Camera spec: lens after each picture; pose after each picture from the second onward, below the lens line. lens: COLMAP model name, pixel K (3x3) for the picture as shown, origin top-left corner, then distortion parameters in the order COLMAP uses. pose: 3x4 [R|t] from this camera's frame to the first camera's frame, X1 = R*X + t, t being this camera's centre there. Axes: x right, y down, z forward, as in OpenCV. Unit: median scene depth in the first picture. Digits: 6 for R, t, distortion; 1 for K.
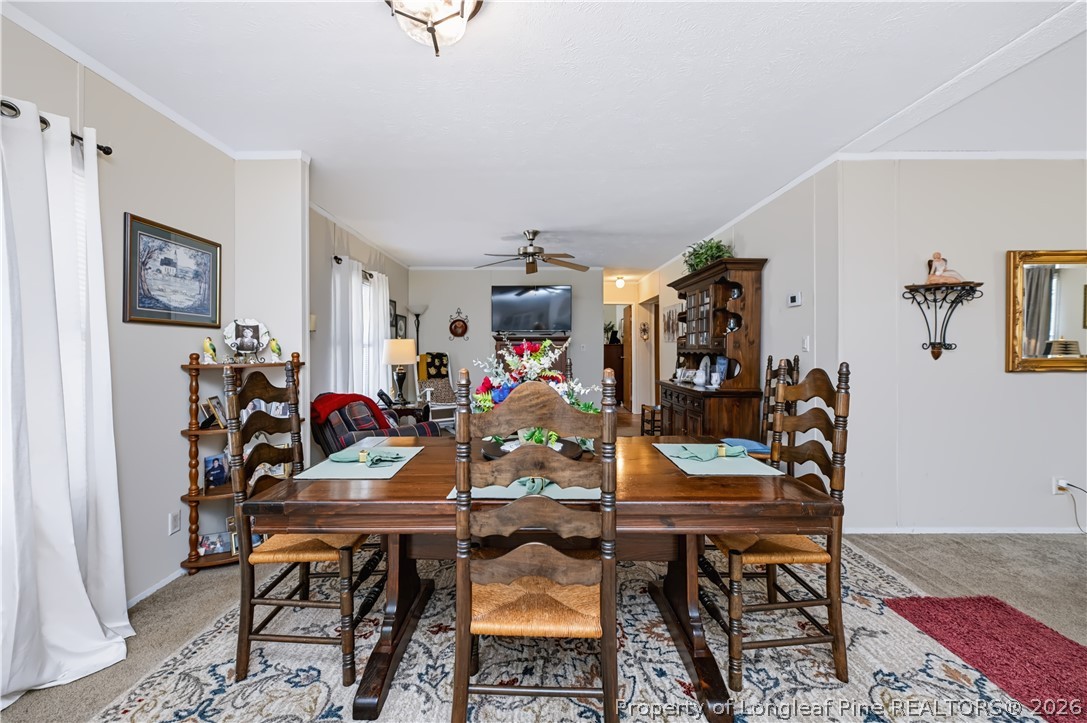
lens RADIAL K [[443.9, 0, 538.7], [0, 443.9, 361.4], [0, 0, 1]] dist [-0.000337, -0.000074]
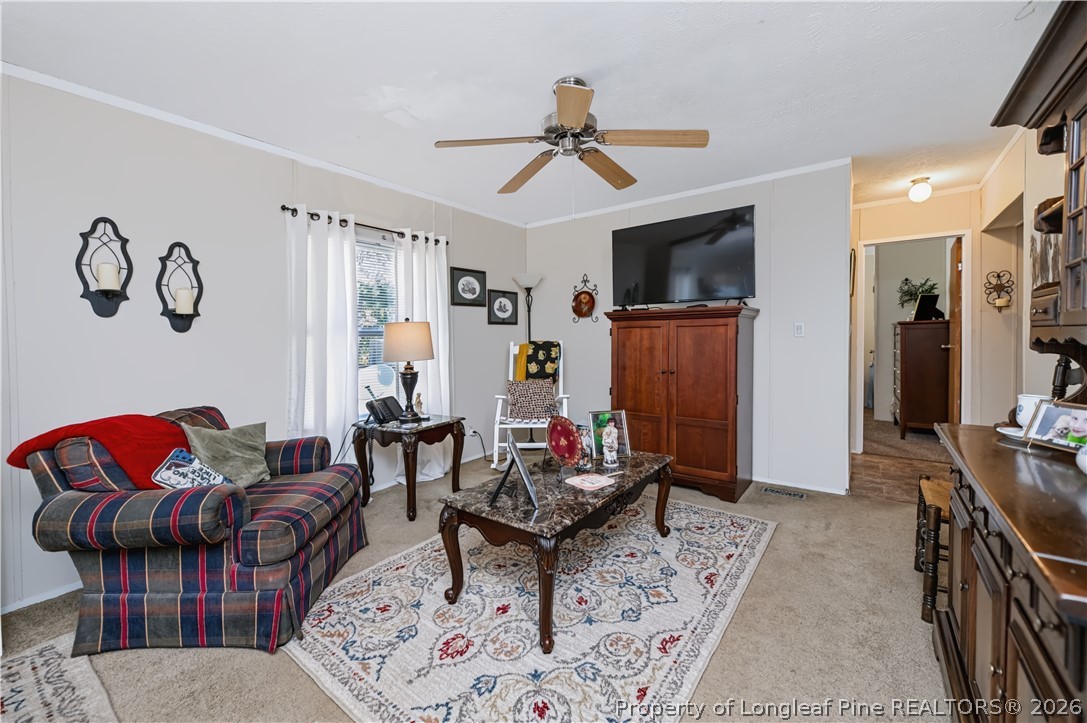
lens RADIAL K [[443.9, 0, 545.3], [0, 443.9, 357.5], [0, 0, 1]] dist [-0.000337, -0.000074]
pose [[0.792289, 0.013771, -0.609990, 0.192480], [-0.001697, 0.999791, 0.020366, -0.008345], [0.610143, -0.015101, 0.792147, 0.454254]]
